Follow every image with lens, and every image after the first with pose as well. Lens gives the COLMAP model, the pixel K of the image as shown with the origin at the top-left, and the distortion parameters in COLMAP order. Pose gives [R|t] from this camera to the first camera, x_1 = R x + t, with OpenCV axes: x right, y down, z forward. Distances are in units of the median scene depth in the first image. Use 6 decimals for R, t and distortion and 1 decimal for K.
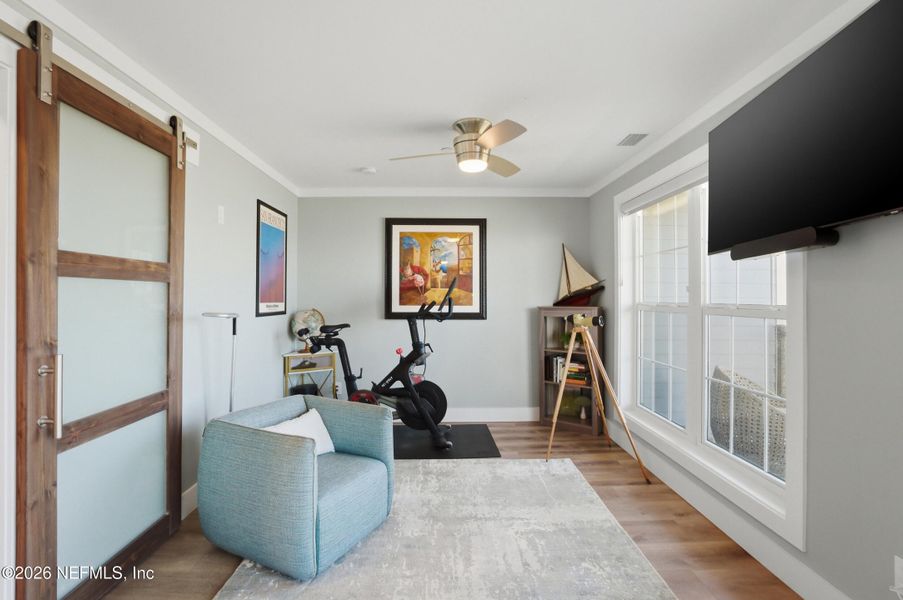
lens RADIAL K [[441.7, 0, 452.3], [0, 441.7, 296.5], [0, 0, 1]] dist [-0.001171, -0.000351]
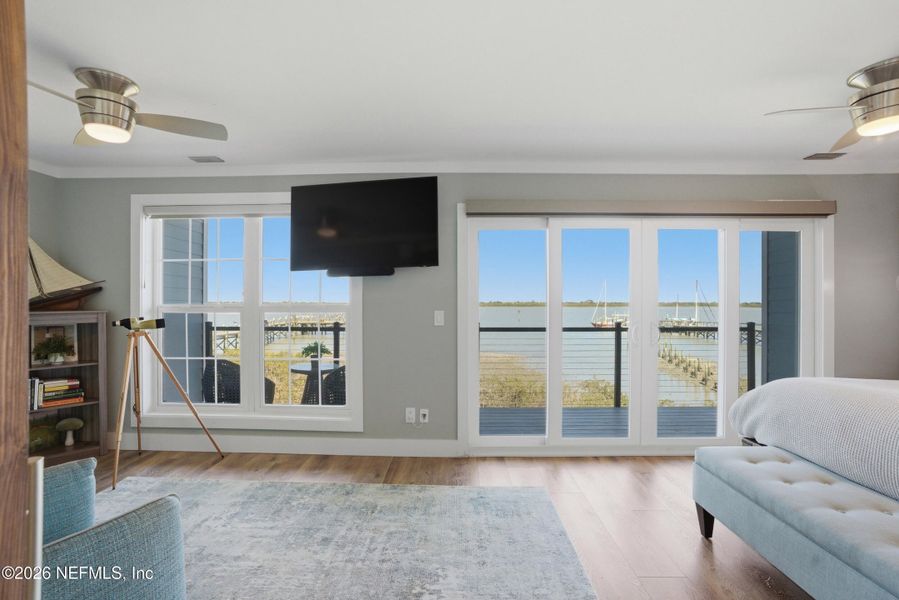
lens RADIAL K [[419.8, 0, 449.5], [0, 419.8, 300.0], [0, 0, 1]] dist [0.000155, 0.000232]
pose [[0.066465, 0.003064, 0.997784, -0.566719], [0.001825, 0.999993, -0.003192, 0.007390], [-0.997787, 0.002033, 0.066459, 0.288941]]
